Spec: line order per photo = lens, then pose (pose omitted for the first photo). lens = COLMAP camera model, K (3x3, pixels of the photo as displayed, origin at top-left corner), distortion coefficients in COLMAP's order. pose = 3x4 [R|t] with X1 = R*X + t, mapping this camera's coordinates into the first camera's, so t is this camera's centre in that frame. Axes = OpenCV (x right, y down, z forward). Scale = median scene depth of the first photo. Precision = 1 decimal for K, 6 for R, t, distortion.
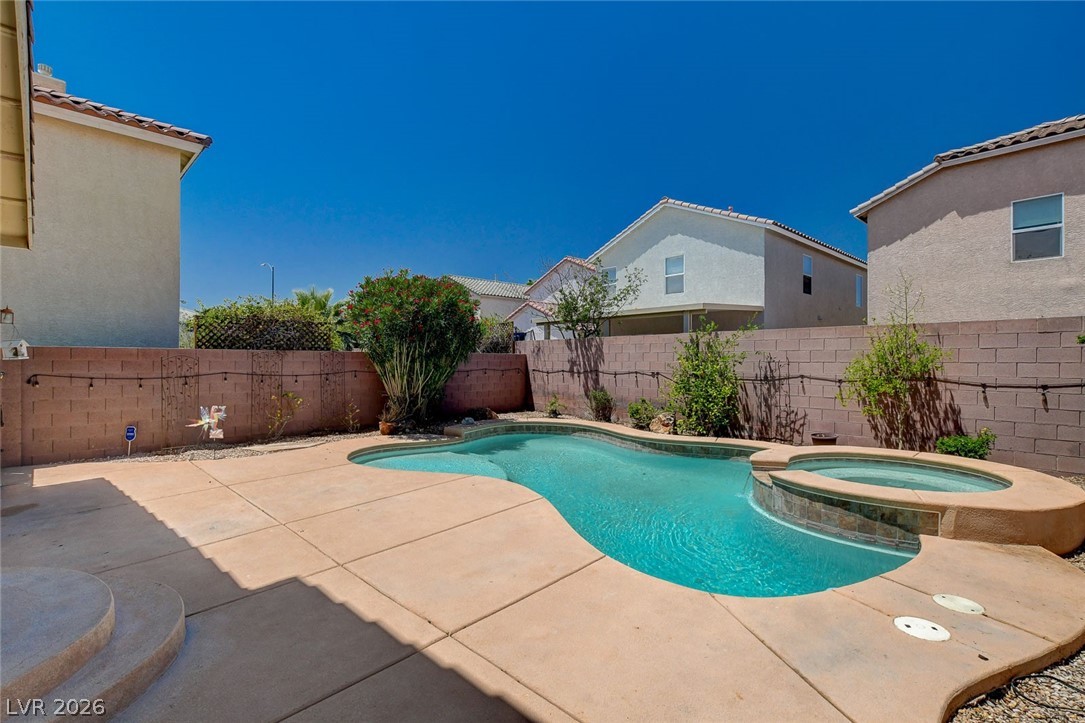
lens RADIAL K [[492.8, 0, 542.5], [0, 492.8, 361.5], [0, 0, 1]] dist [-0.002795, -0.000258]
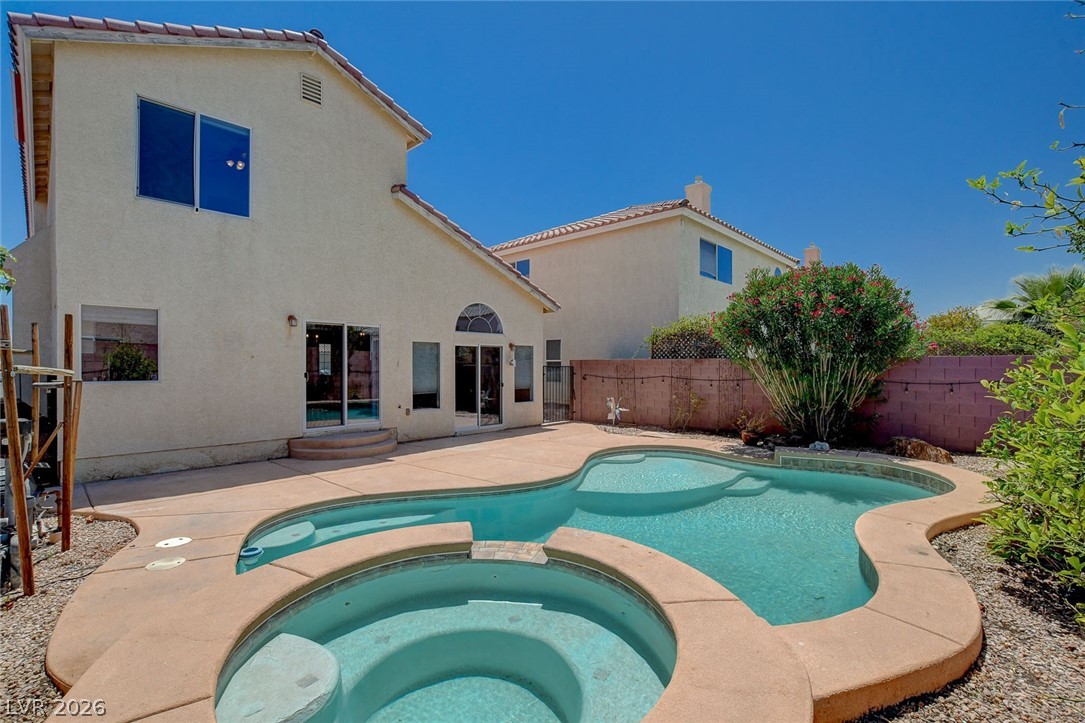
lens RADIAL K [[488.5, 0, 542.3], [0, 488.5, 367.1], [0, 0, 1]] dist [-0.020833, 0.000762]
pose [[-0.003928, -0.000695, -0.999992, 0.720376], [-0.002727, 0.999996, -0.000684, -0.000443], [0.999989, 0.002724, -0.003930, 0.684943]]
